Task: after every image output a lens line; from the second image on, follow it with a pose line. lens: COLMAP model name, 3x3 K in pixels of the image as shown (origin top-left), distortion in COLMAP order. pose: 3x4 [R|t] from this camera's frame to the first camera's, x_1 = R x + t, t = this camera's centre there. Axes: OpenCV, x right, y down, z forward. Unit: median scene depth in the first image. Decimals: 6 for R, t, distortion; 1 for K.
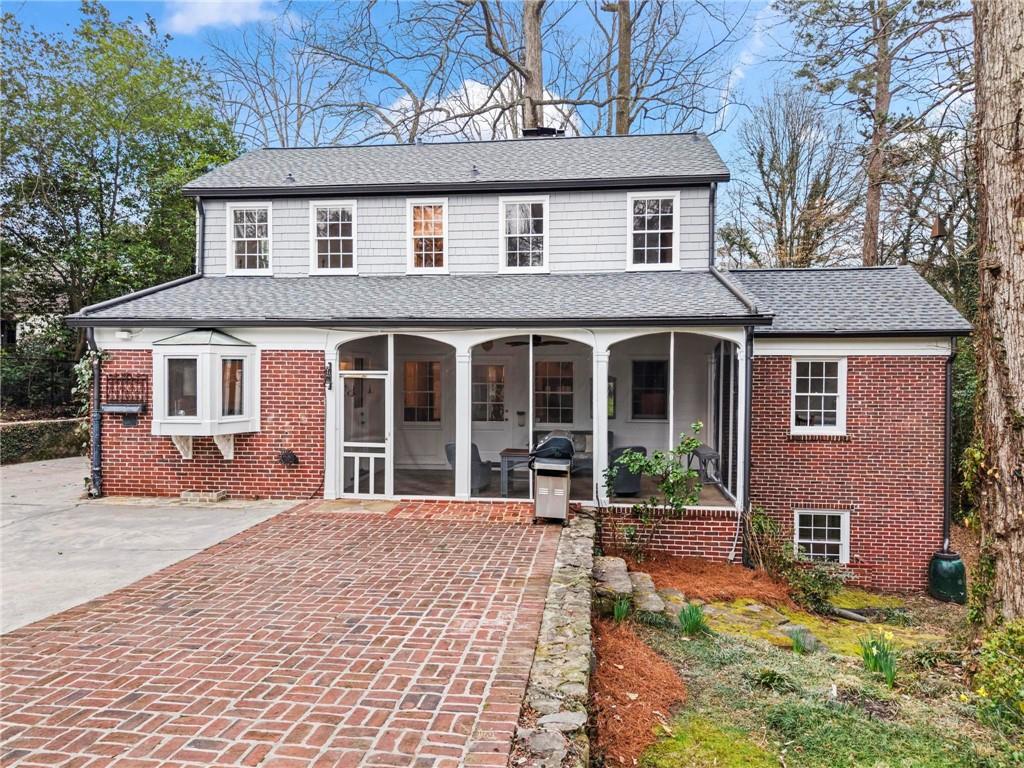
lens RADIAL K [[691.7, 0, 512.0], [0, 691.7, 384.0], [0, 0, 1]] dist [0.046704, -0.004293]
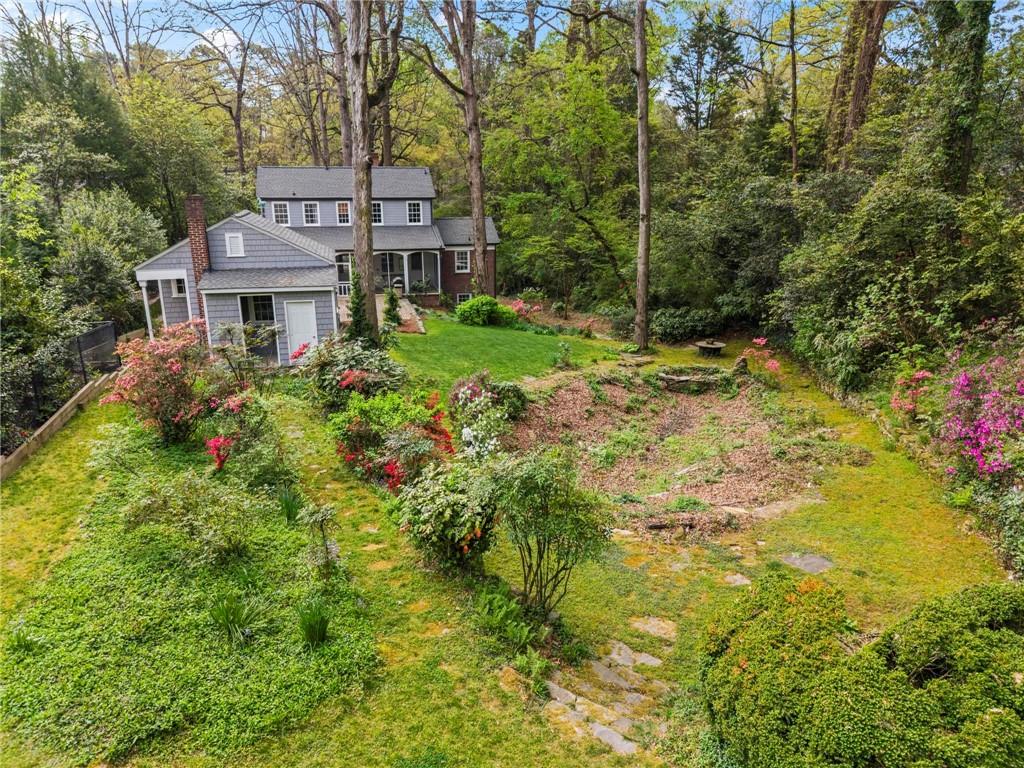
lens RADIAL K [[691.7, 0, 512.0], [0, 691.7, 384.0], [0, 0, 1]] dist [0.046704, -0.004293]
pose [[0.933930, -0.106731, 0.341151, -0.697933], [0.008646, 0.960849, 0.276937, -0.416075], [-0.357352, -0.255690, 0.898288, -2.825868]]
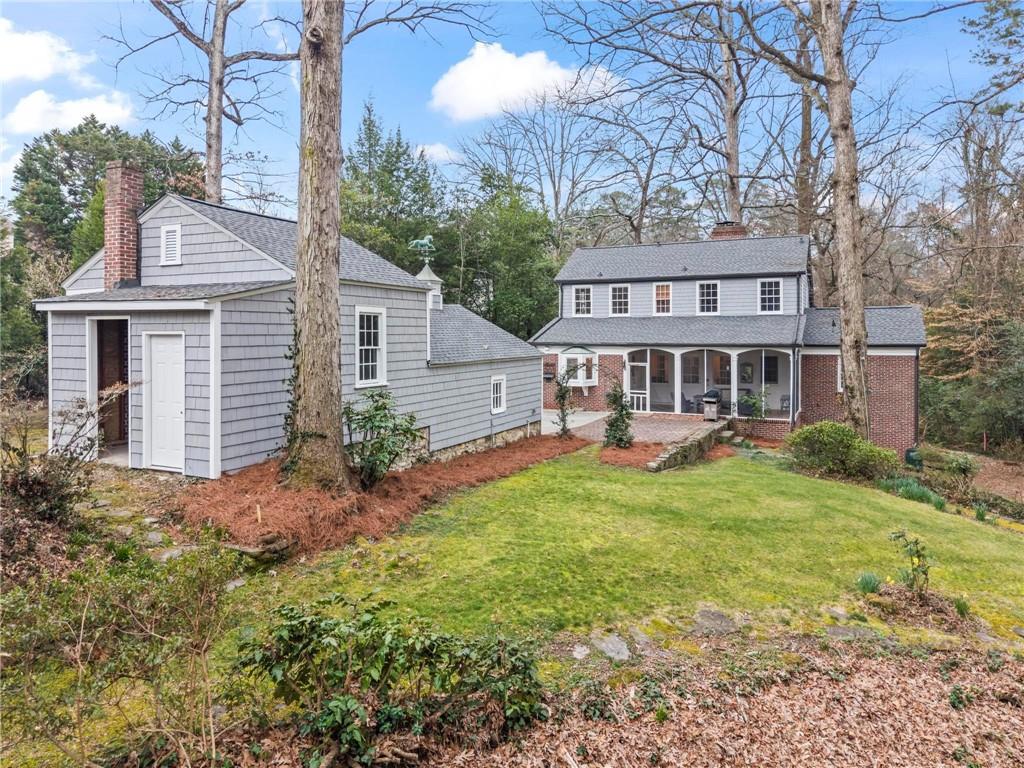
lens RADIAL K [[691.8, 0, 489.2], [0, 691.8, 339.6], [0, 0, 1]] dist [0.005053, -0.002051]
pose [[0.935642, -0.004025, -0.352927, 0.171928], [0.002468, 0.999985, -0.004860, -0.091987], [0.352941, 0.003676, 0.935638, -1.555739]]
